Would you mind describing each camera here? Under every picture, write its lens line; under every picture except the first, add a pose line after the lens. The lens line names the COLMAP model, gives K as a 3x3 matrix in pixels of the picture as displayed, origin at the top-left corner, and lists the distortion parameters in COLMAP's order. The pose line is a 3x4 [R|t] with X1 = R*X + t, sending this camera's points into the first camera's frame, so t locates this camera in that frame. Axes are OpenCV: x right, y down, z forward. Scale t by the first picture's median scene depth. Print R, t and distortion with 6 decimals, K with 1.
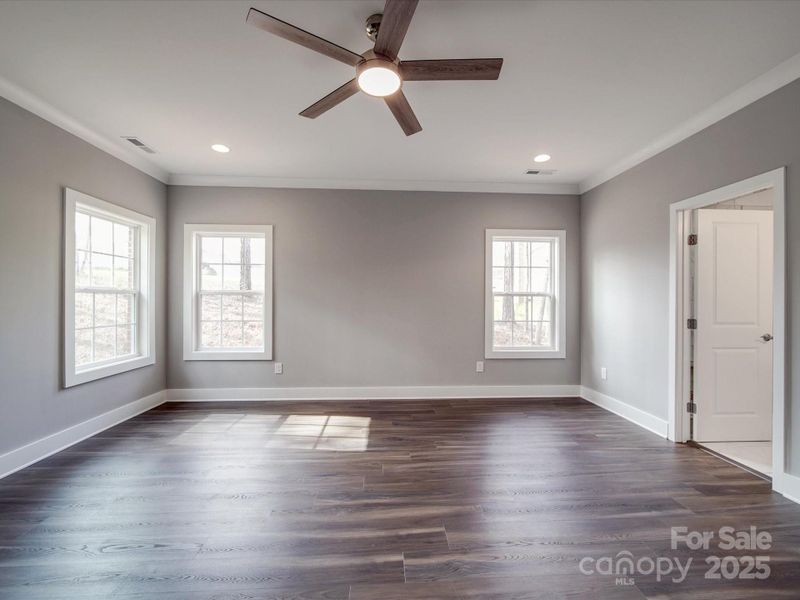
lens RADIAL K [[319.6, 0, 433.8], [0, 319.6, 299.5], [0, 0, 1]] dist [-0.001127, 0.000267]
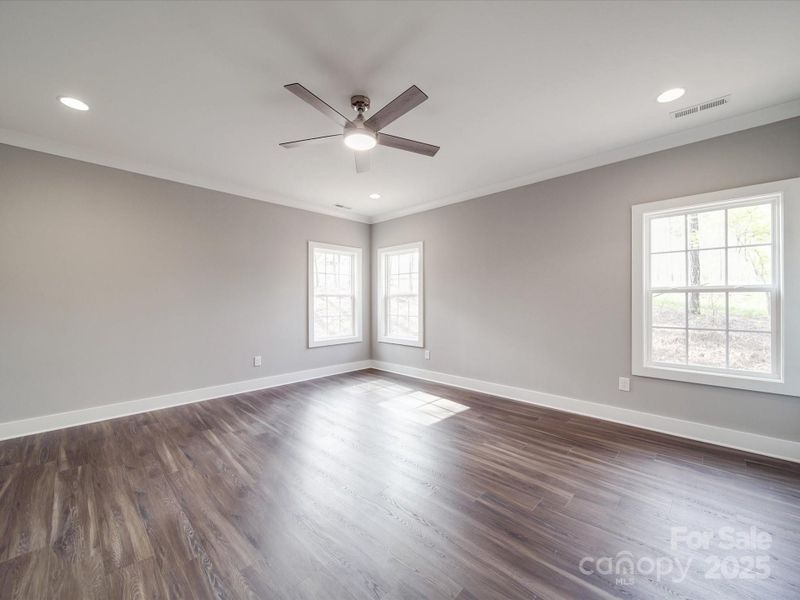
lens RADIAL K [[319.6, 0, 395.7], [0, 319.6, 301.3], [0, 0, 1]] dist [-0.001127, 0.000267]
pose [[0.676080, -0.003500, -0.736820, 0.389978], [0.009595, 0.999946, 0.004053, -0.000900], [0.736766, -0.009810, 0.676077, 0.070069]]
